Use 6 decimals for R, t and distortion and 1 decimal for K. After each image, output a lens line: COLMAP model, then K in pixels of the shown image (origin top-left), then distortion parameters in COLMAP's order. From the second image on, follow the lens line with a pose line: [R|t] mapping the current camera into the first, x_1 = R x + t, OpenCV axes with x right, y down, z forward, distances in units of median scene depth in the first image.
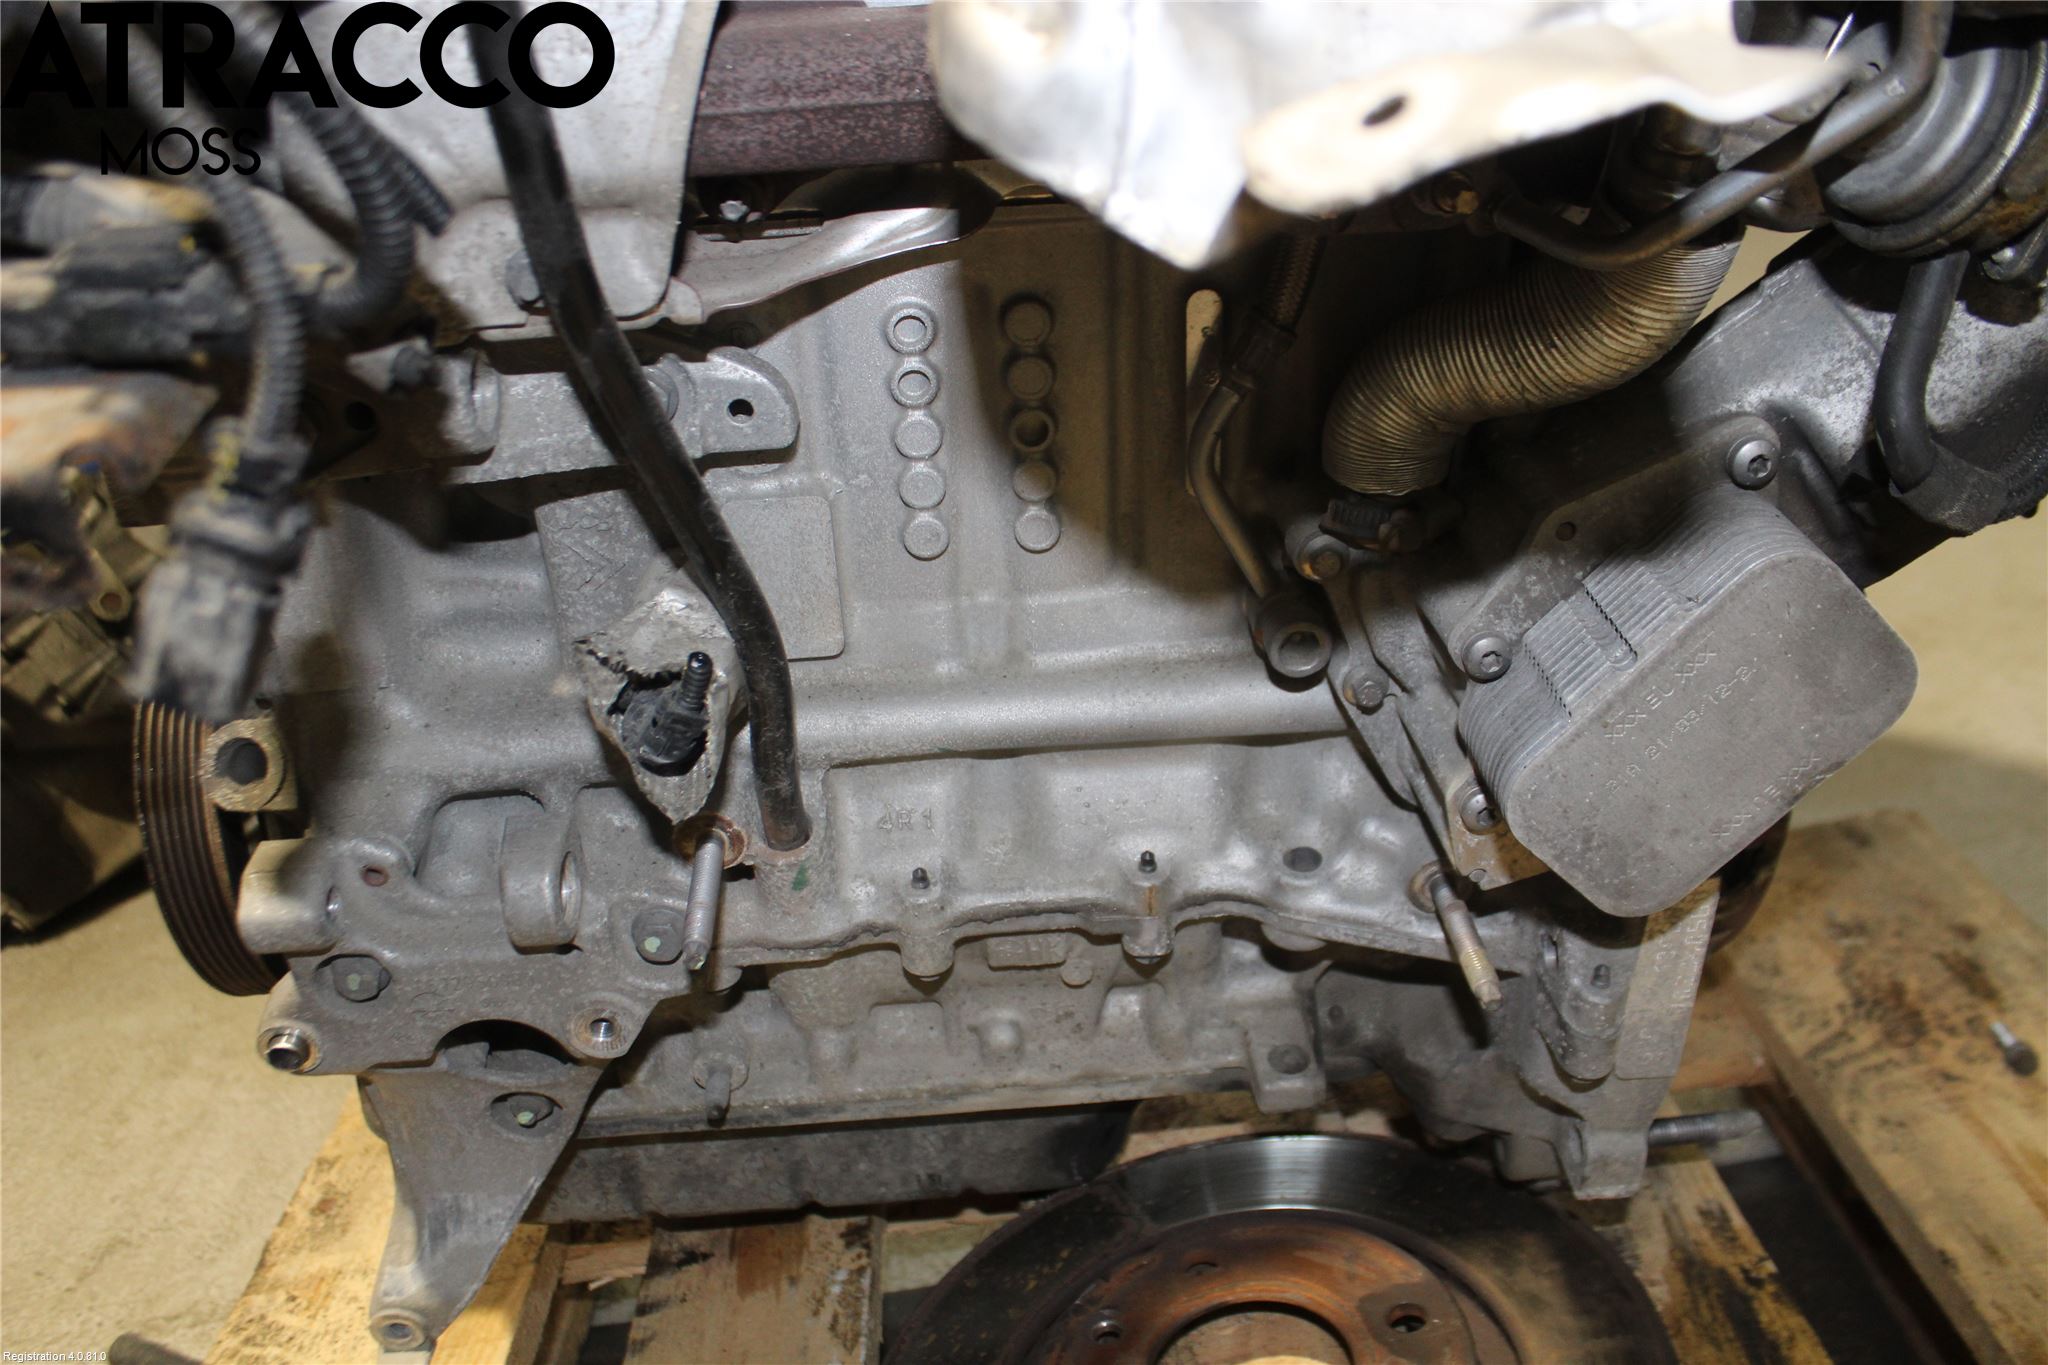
lens RADIAL K [[1660.9, 0, 1024.0], [0, 1660.9, 682.5], [0, 0, 1]] dist [-0.138365, 0.103957]
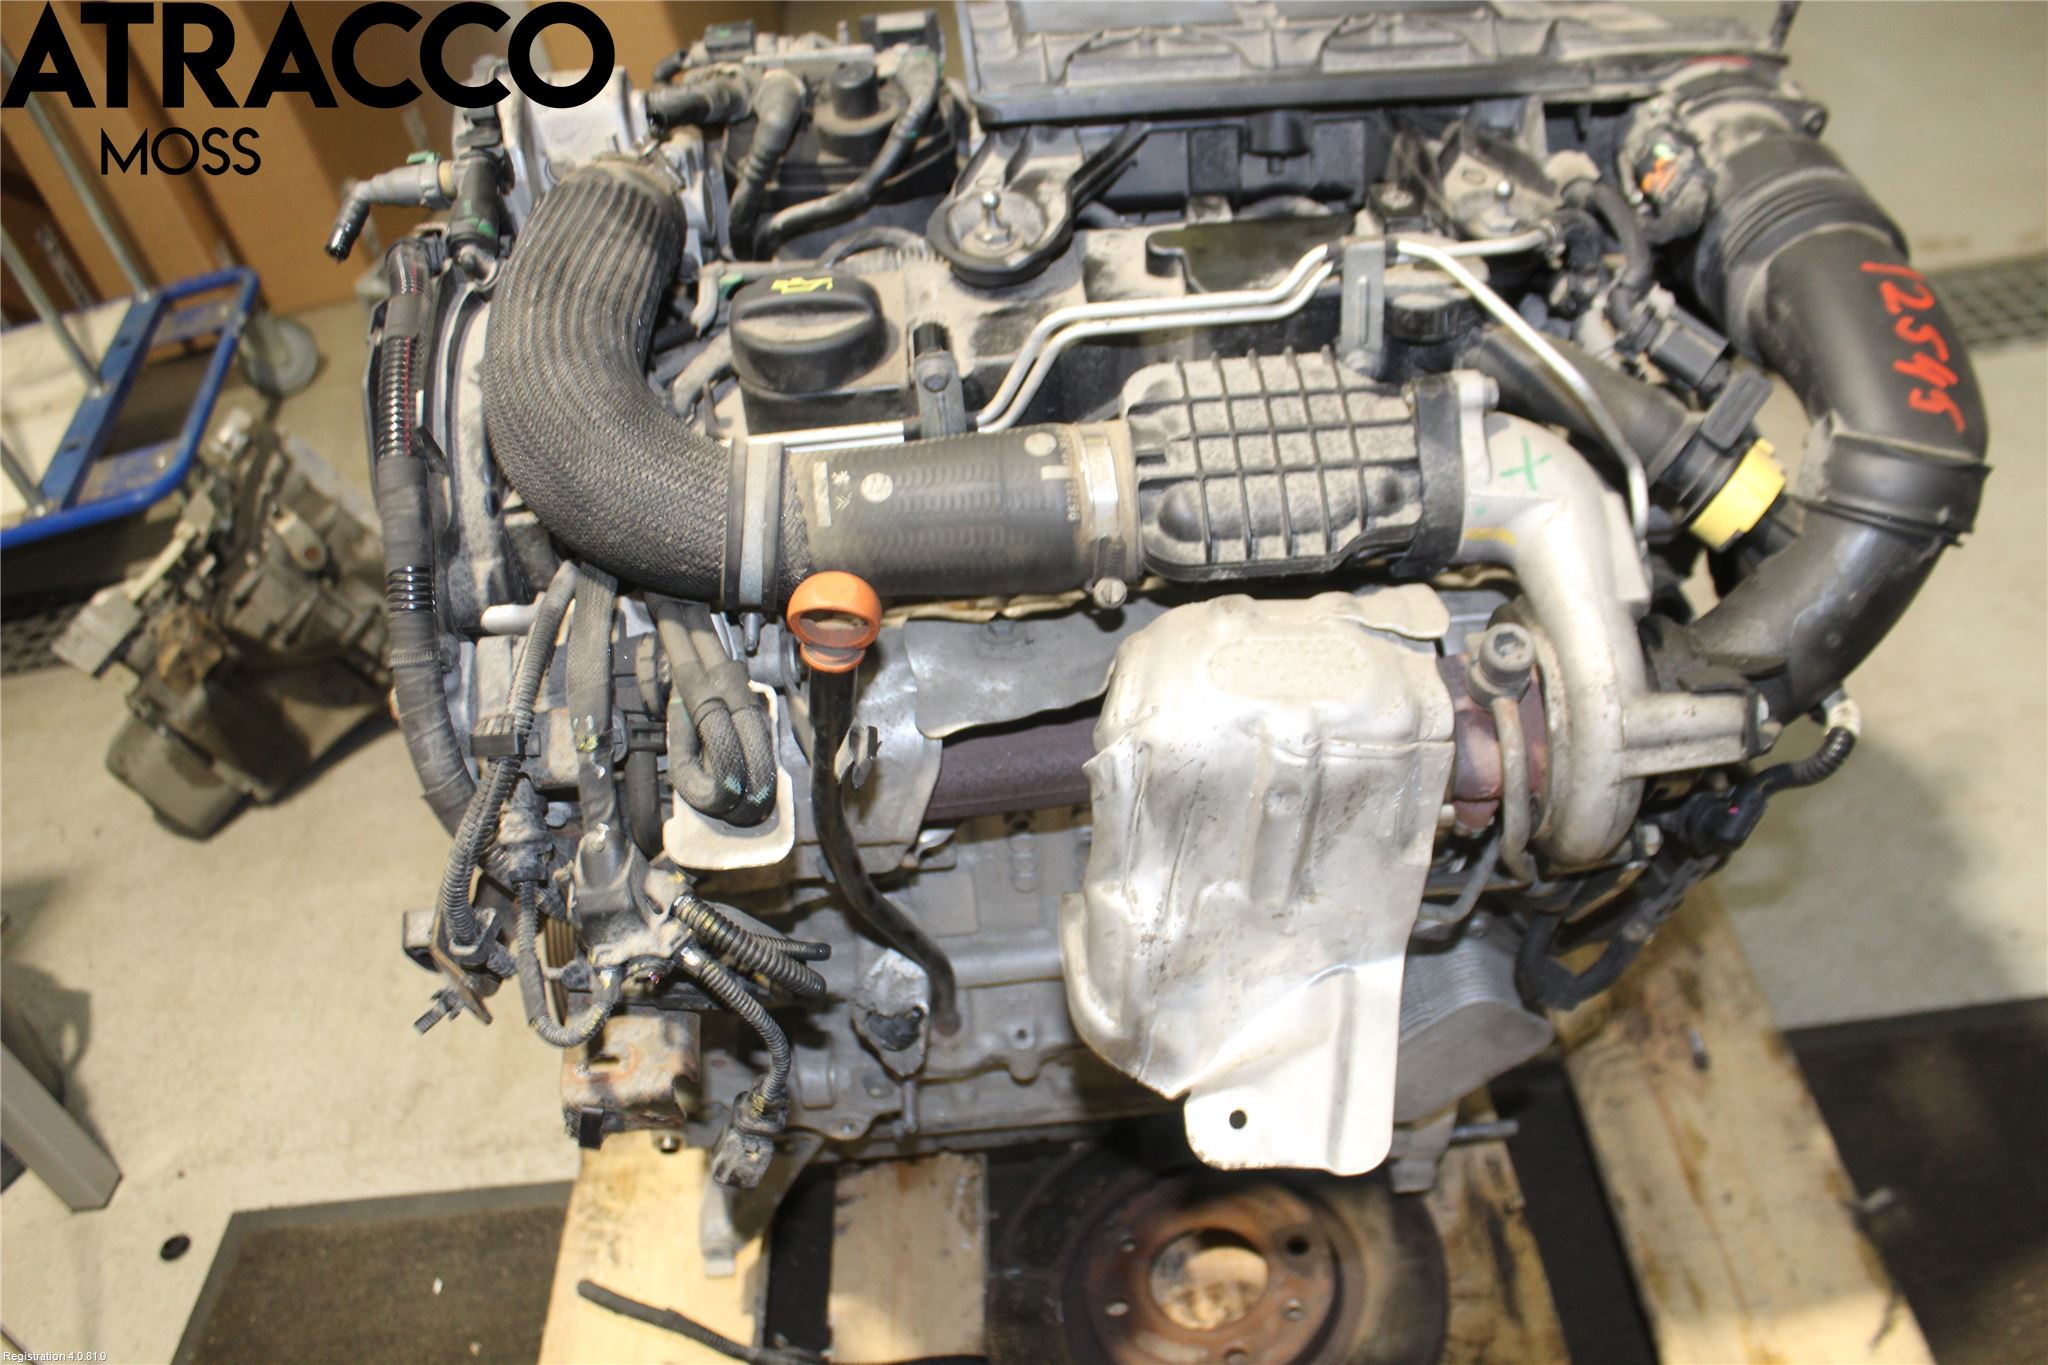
lens RADIAL K [[1660.9, 0, 1024.0], [0, 1660.9, 682.5], [0, 0, 1]] dist [-0.138365, 0.103957]
pose [[0.999904, -0.012578, -0.005817, -0.037584], [0.013640, 0.967438, 0.252741, -0.564092], [0.002449, -0.252796, 0.967517, -0.484805]]
